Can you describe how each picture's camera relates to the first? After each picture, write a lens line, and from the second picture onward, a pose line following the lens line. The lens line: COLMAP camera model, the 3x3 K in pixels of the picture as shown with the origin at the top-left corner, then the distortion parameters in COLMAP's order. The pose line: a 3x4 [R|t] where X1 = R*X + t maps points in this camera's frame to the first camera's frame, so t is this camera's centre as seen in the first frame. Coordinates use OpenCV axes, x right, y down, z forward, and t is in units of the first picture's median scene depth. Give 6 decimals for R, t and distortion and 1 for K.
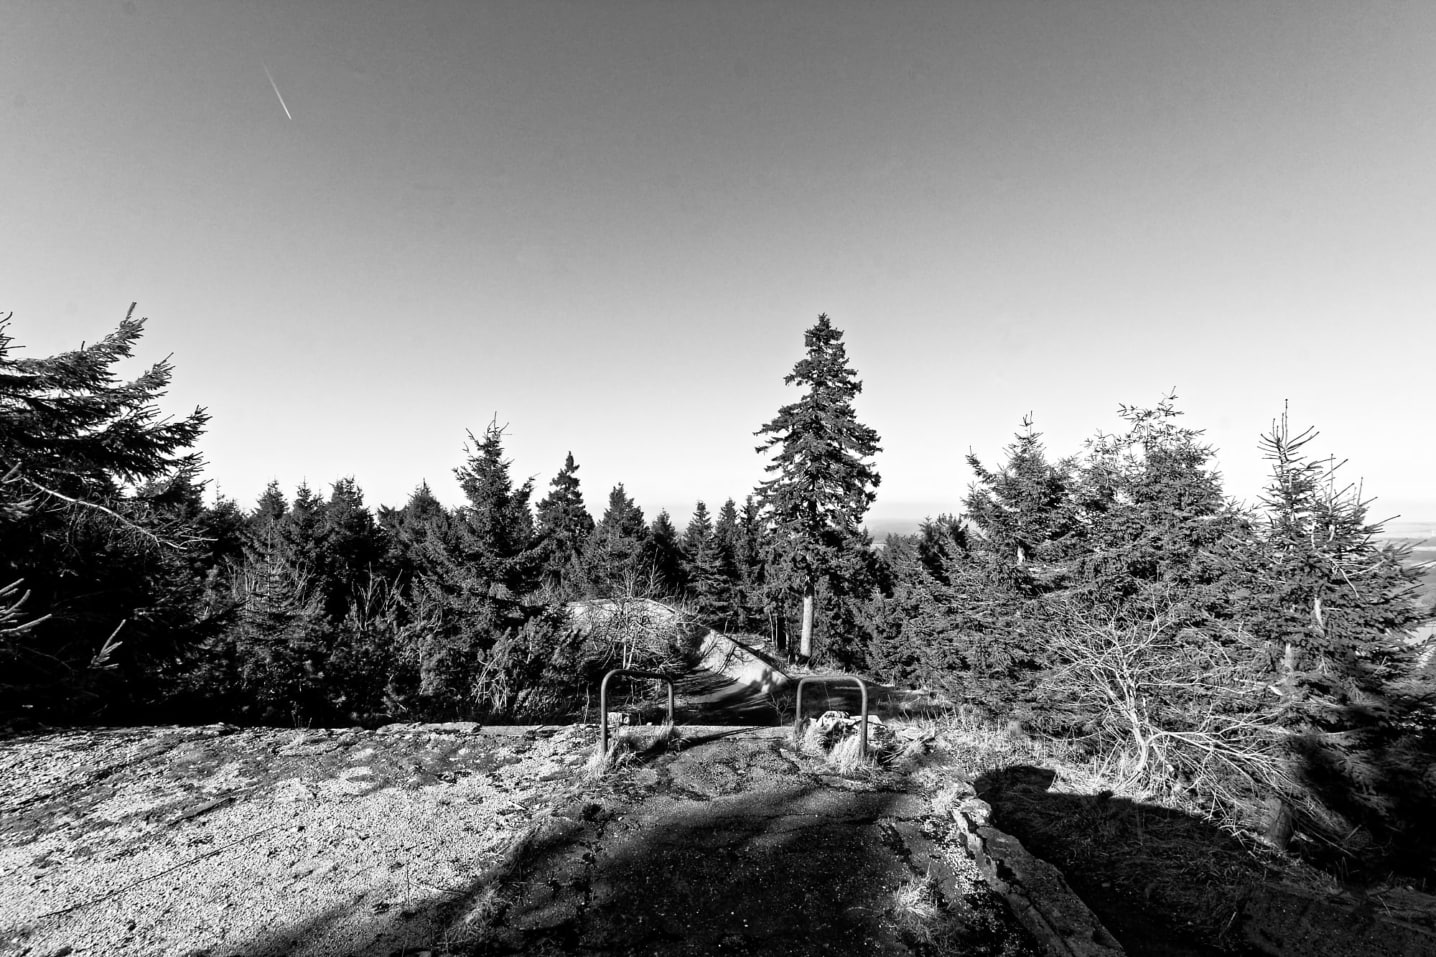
lens RADIAL K [[627.0, 0, 714.9], [0, 627.0, 503.1], [0, 0, 1]] dist [-0.004782, 0.000007]
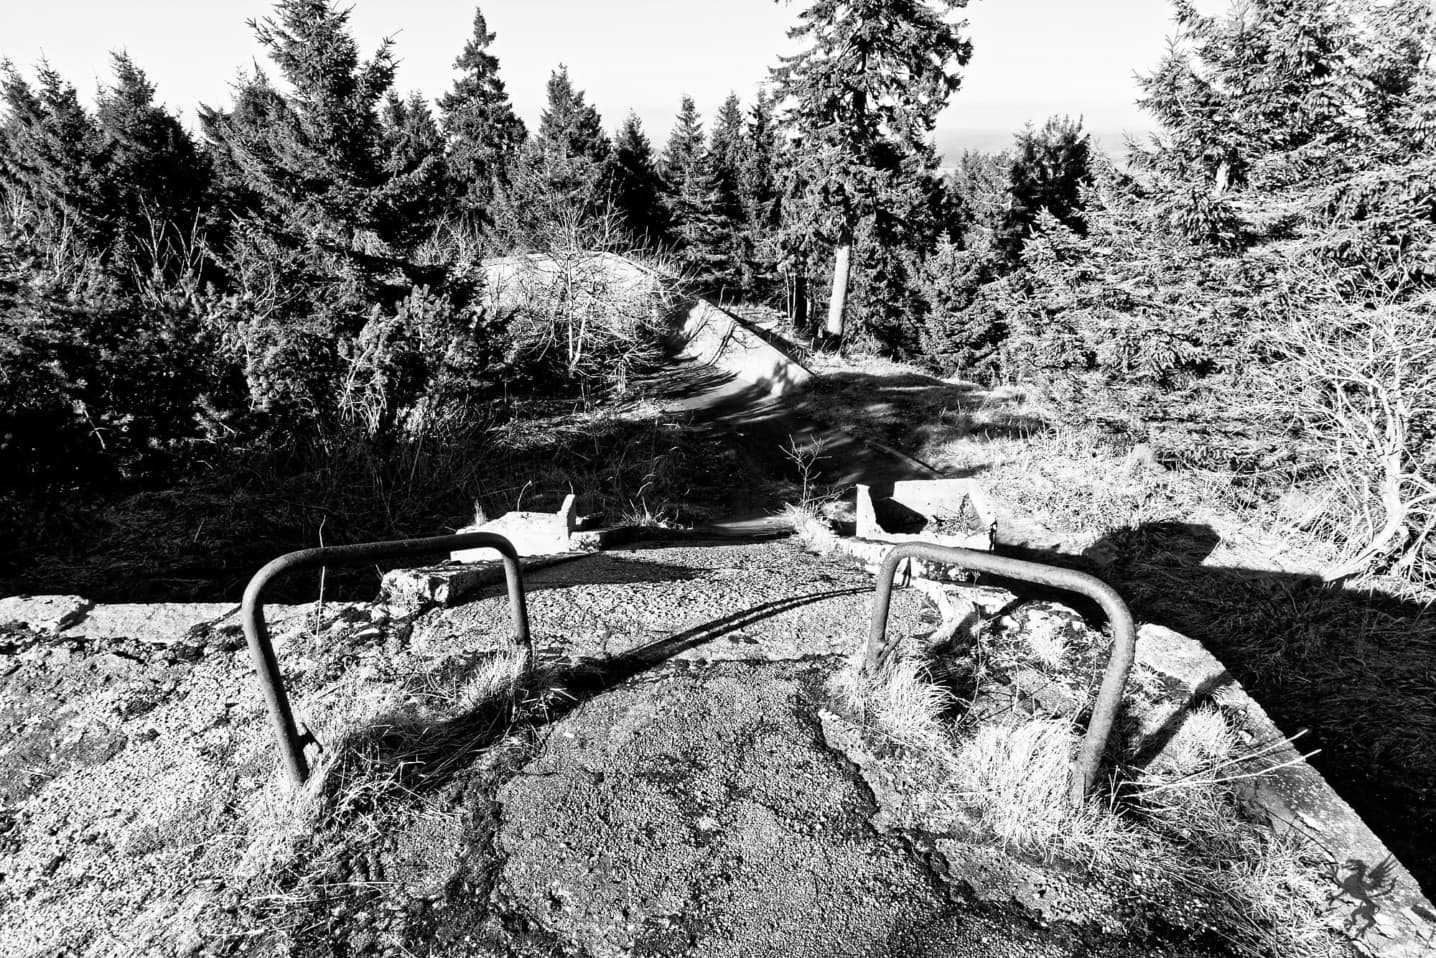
lens RADIAL K [[808.5, 0, 715.6], [0, 808.5, 513.4], [0, 0, 1]] dist [-0.005151, 0.003122]
pose [[0.999989, -0.003720, 0.002995, 0.005153], [0.001967, 0.892280, 0.451479, 0.008744], [-0.004351, -0.451468, 0.892277, 0.077965]]
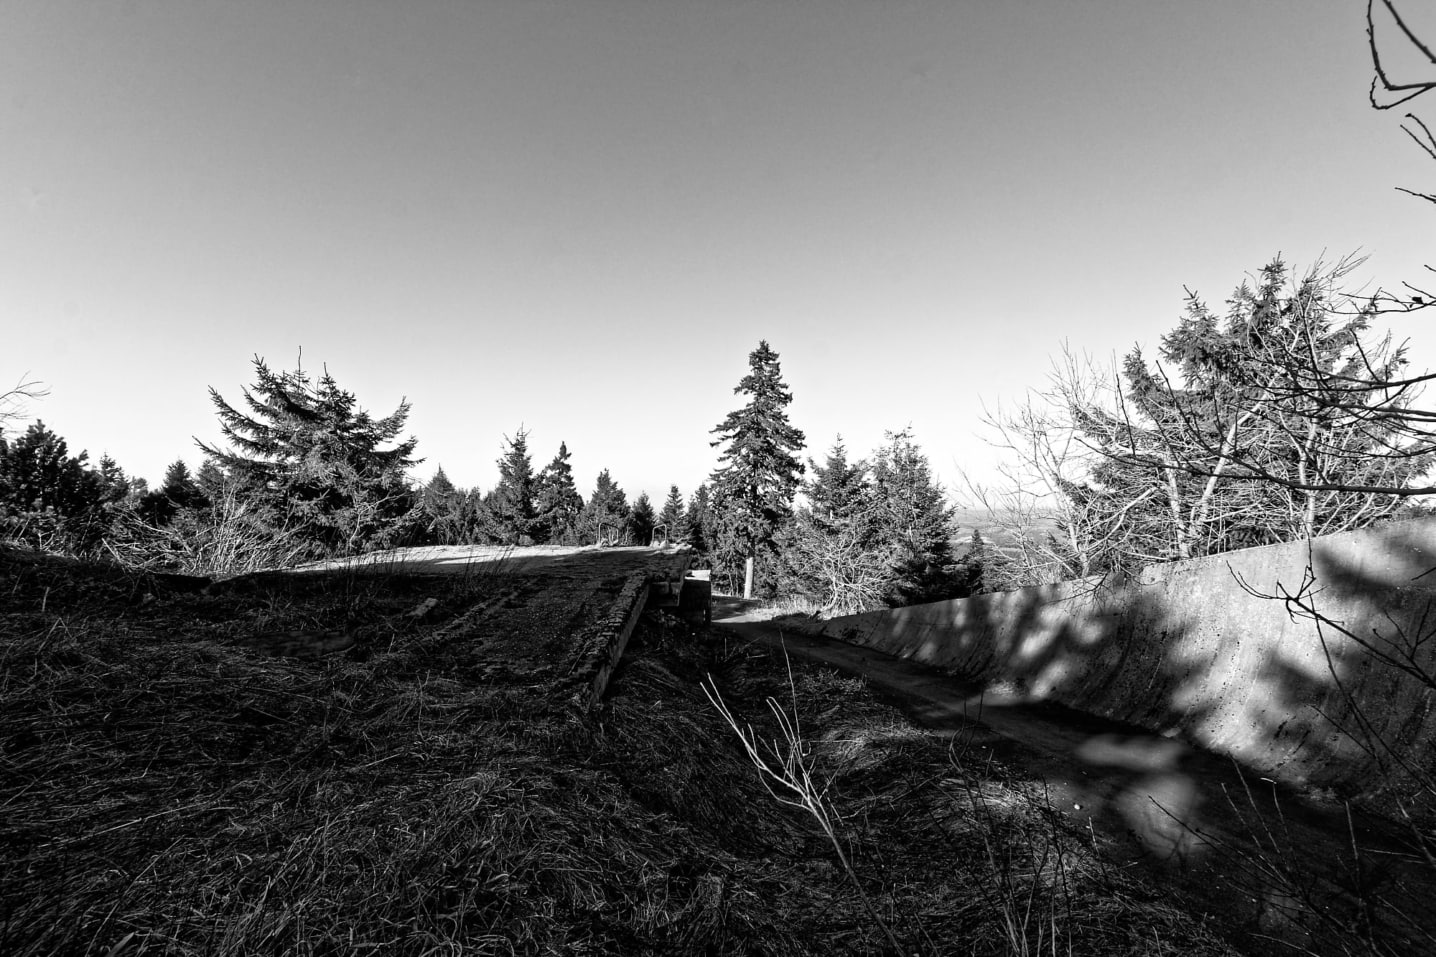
lens RADIAL K [[638.7, 0, 709.8], [0, 638.7, 504.1], [0, 0, 1]] dist [-0.001043, -0.000185]
pose [[0.999900, 0.009317, 0.010654, 0.051372], [-0.009570, 0.999667, 0.023973, 0.005989], [-0.010427, -0.024073, 0.999656, -0.328623]]
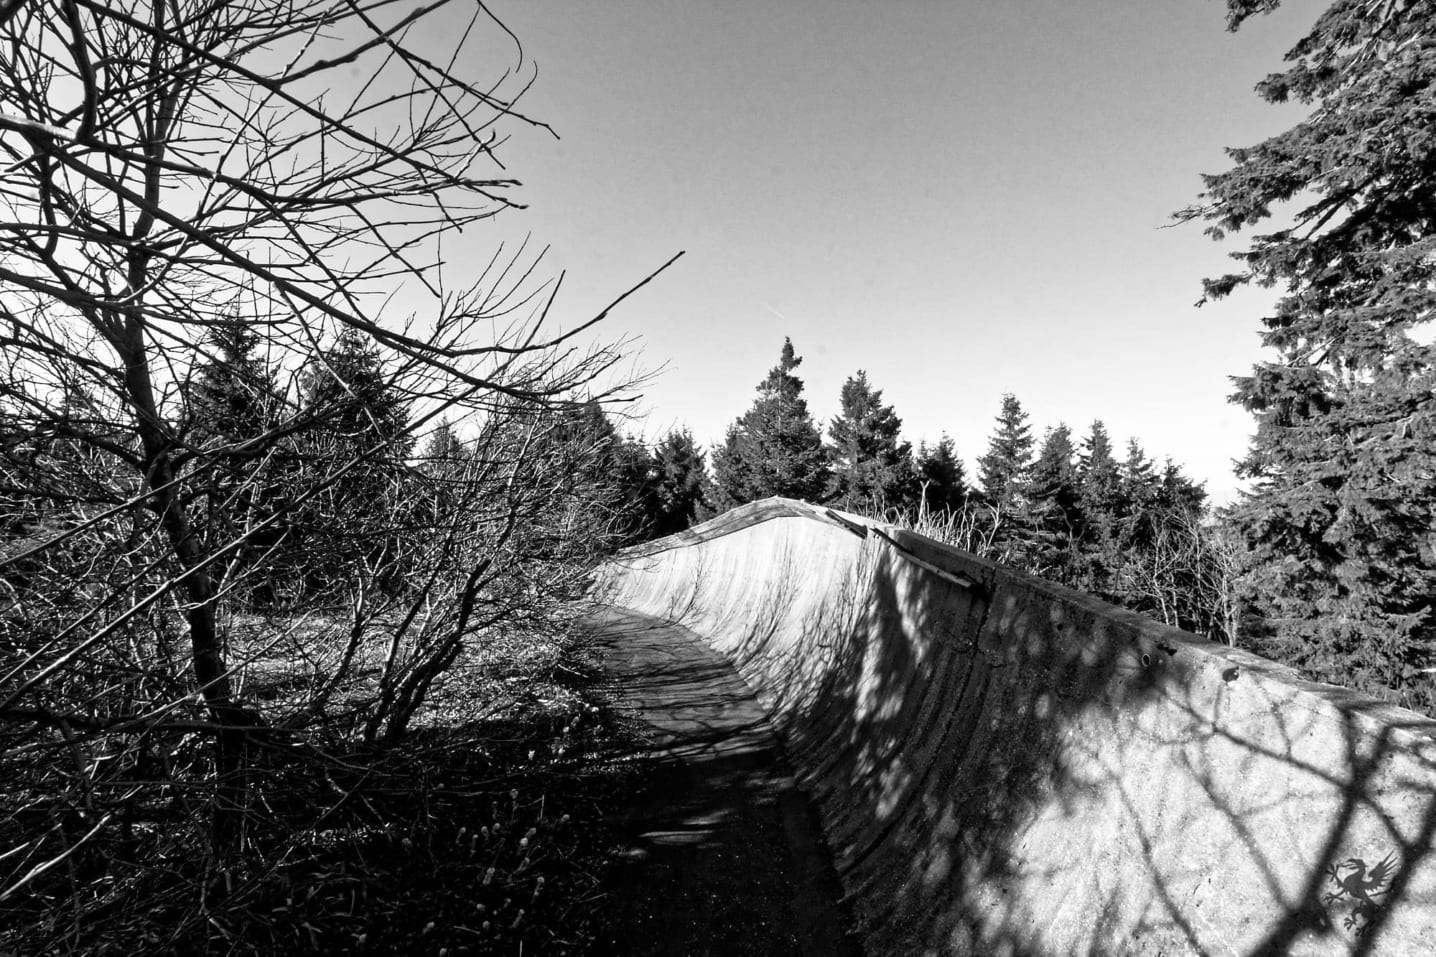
lens RADIAL K [[627.0, 0, 714.9], [0, 627.0, 503.1], [0, 0, 1]] dist [-0.004782, 0.000007]
pose [[0.895679, 0.006185, -0.444658, -0.015875], [0.001490, 0.999856, 0.016910, 0.129794], [0.444698, -0.015808, 0.895541, 0.637369]]
